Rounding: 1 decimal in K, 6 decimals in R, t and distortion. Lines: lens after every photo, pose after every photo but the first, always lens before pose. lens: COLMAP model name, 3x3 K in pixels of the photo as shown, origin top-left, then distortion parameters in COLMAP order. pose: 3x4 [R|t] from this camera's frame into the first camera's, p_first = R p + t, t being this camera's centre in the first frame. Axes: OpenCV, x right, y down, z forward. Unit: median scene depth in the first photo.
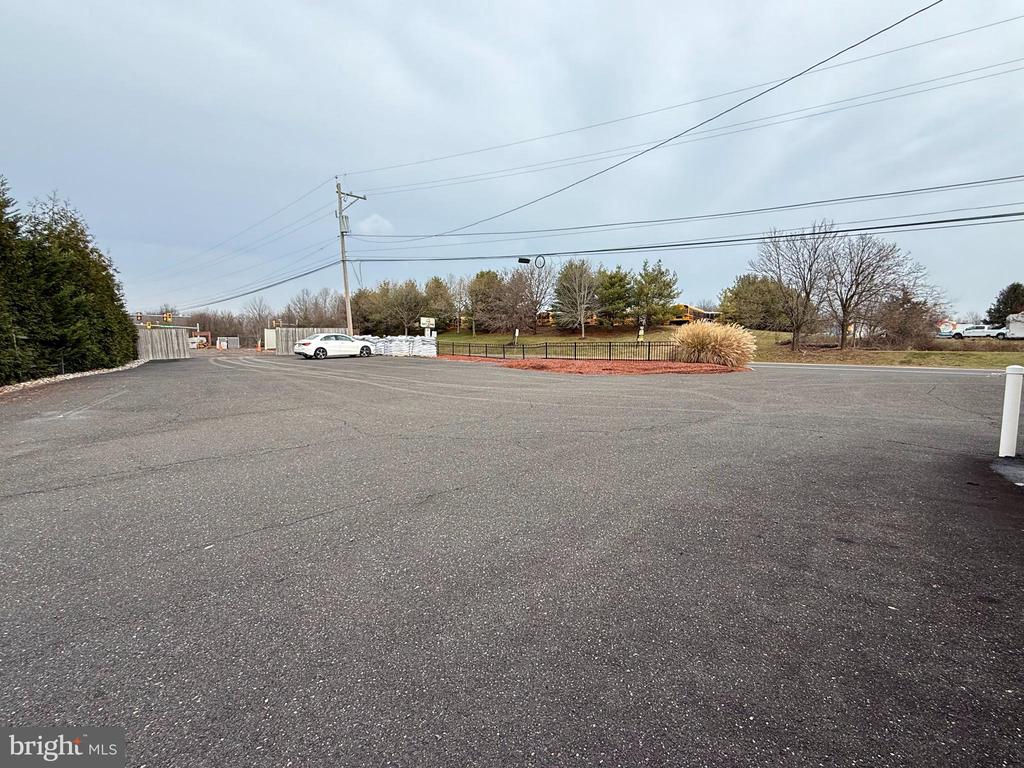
lens RADIAL K [[473.5, 0, 512.7], [0, 473.5, 381.9], [0, 0, 1]] dist [-0.003412, -0.000169]
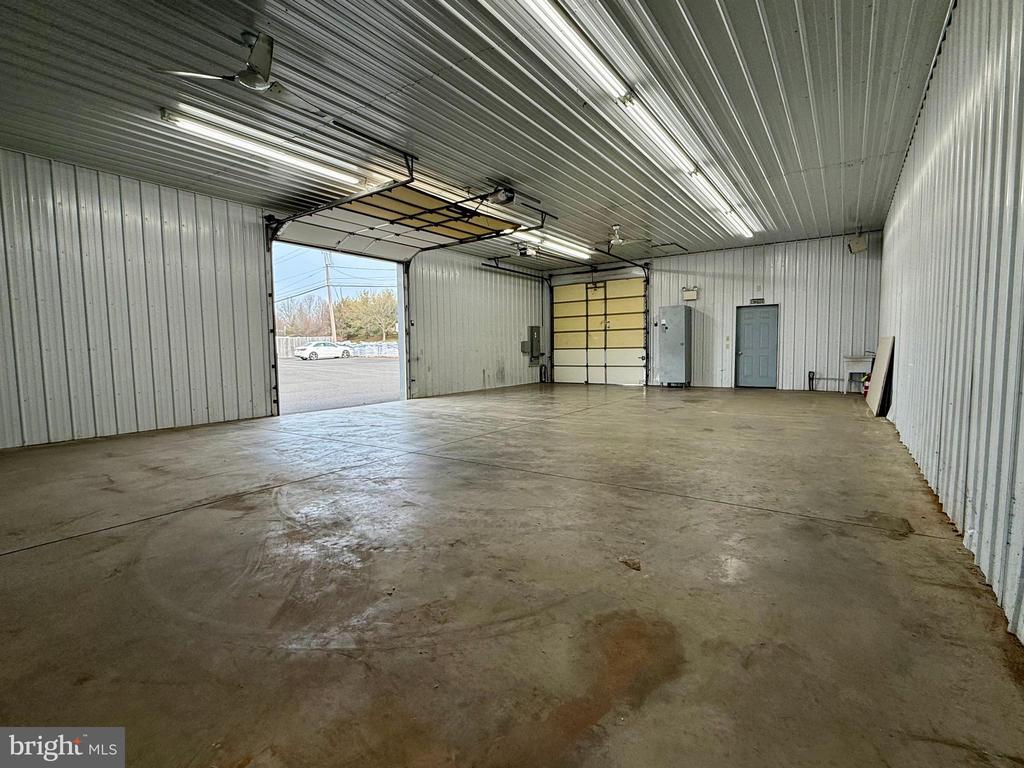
lens RADIAL K [[473.5, 0, 508.3], [0, 473.5, 381.7], [0, 0, 1]] dist [-0.003412, -0.000169]
pose [[0.999560, -0.021784, 0.020153, 0.114356], [0.021790, 0.999763, -0.000077, 0.022916], [-0.020146, 0.000517, 0.999797, -0.334670]]
